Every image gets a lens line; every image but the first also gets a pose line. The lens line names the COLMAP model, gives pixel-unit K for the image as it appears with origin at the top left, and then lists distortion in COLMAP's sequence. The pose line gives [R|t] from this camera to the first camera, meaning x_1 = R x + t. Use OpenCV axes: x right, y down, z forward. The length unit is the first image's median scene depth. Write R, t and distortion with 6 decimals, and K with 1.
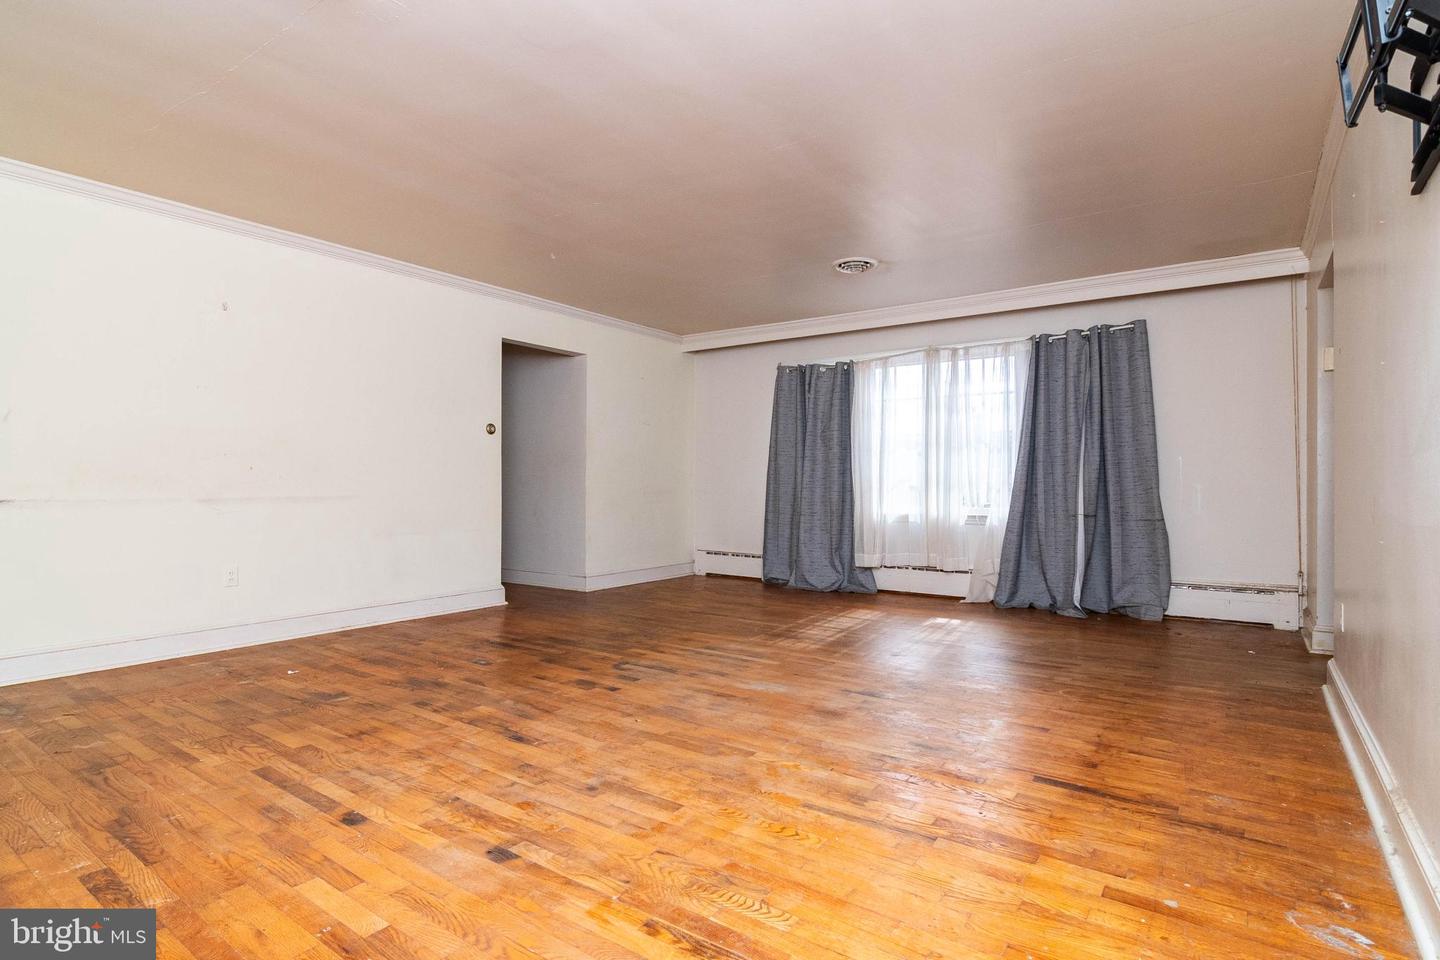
lens RADIAL K [[723.4, 0, 719.4], [0, 723.4, 484.1], [0, 0, 1]] dist [-0.010877, -0.000256]
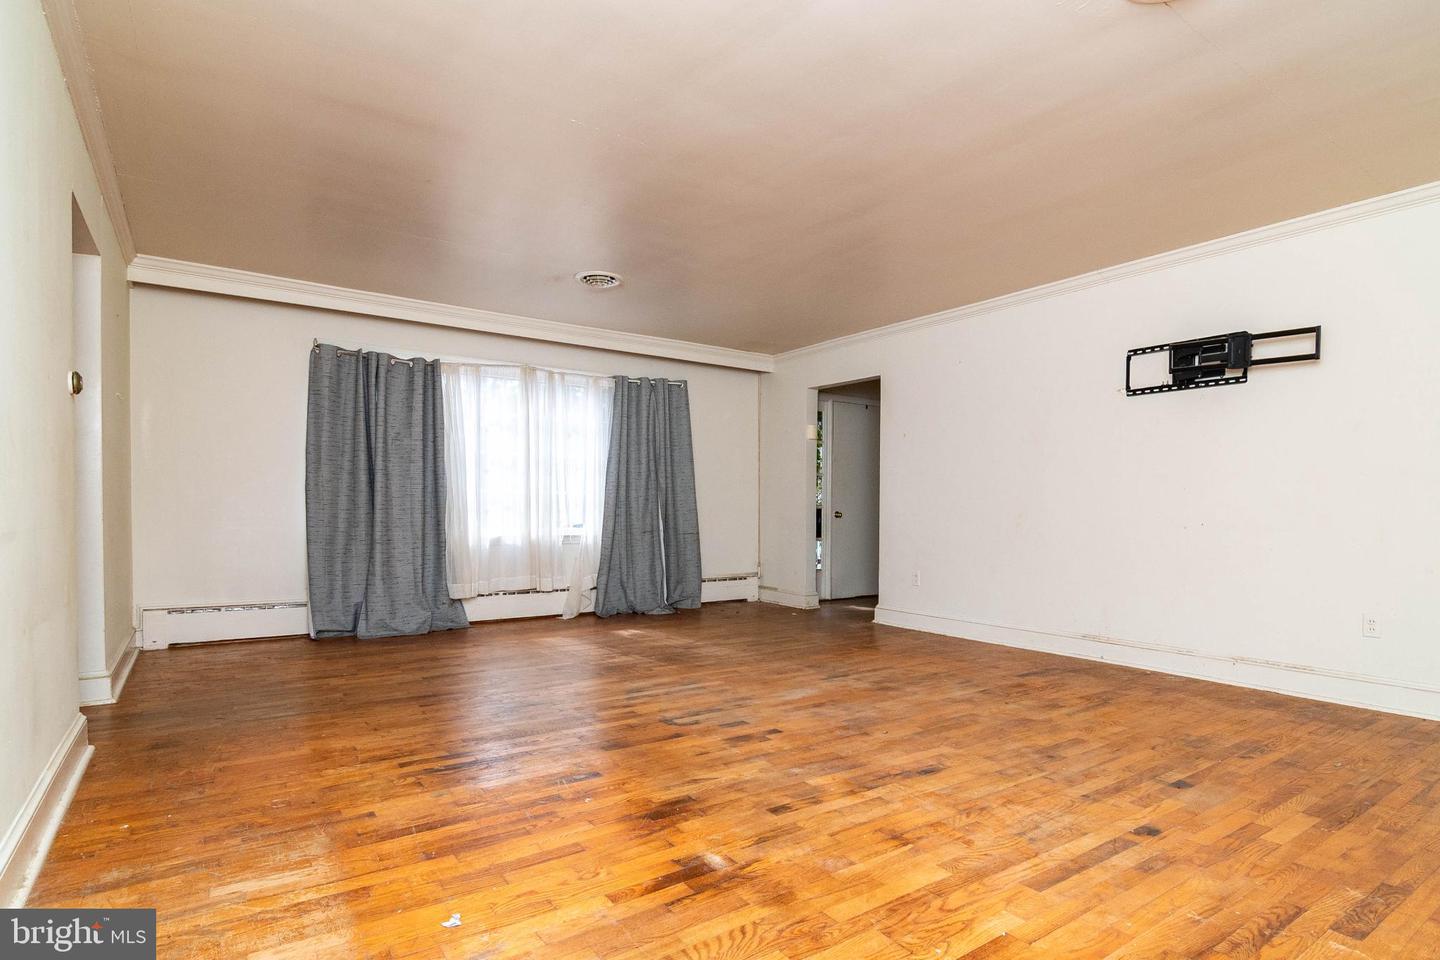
lens RADIAL K [[747.4, 0, 727.0], [0, 747.4, 525.8], [0, 0, 1]] dist [-0.005074, -0.001241]
pose [[0.337432, -0.021914, 0.941095, -1.019649], [-0.006734, 0.999647, 0.025692, 0.000021], [-0.941326, -0.015007, 0.337166, 0.720476]]
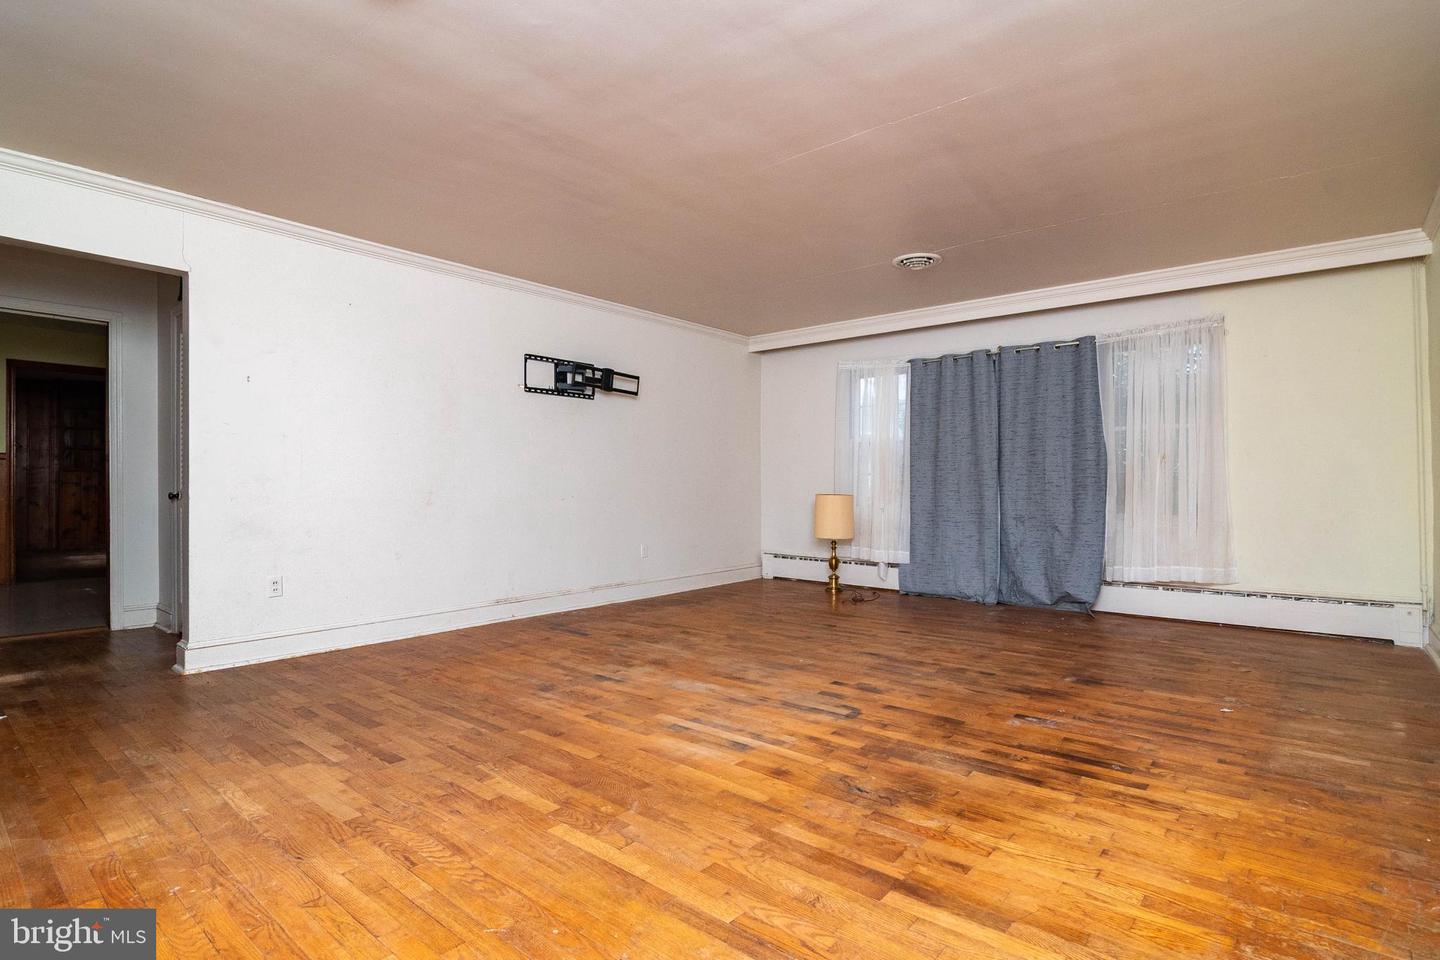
lens RADIAL K [[723.4, 0, 719.4], [0, 723.4, 484.1], [0, 0, 1]] dist [-0.010877, -0.000256]
pose [[-0.996758, -0.005316, 0.080279, -0.056616], [-0.005231, 0.999986, 0.001278, -0.008650], [-0.080284, 0.000854, -0.996772, 2.008650]]
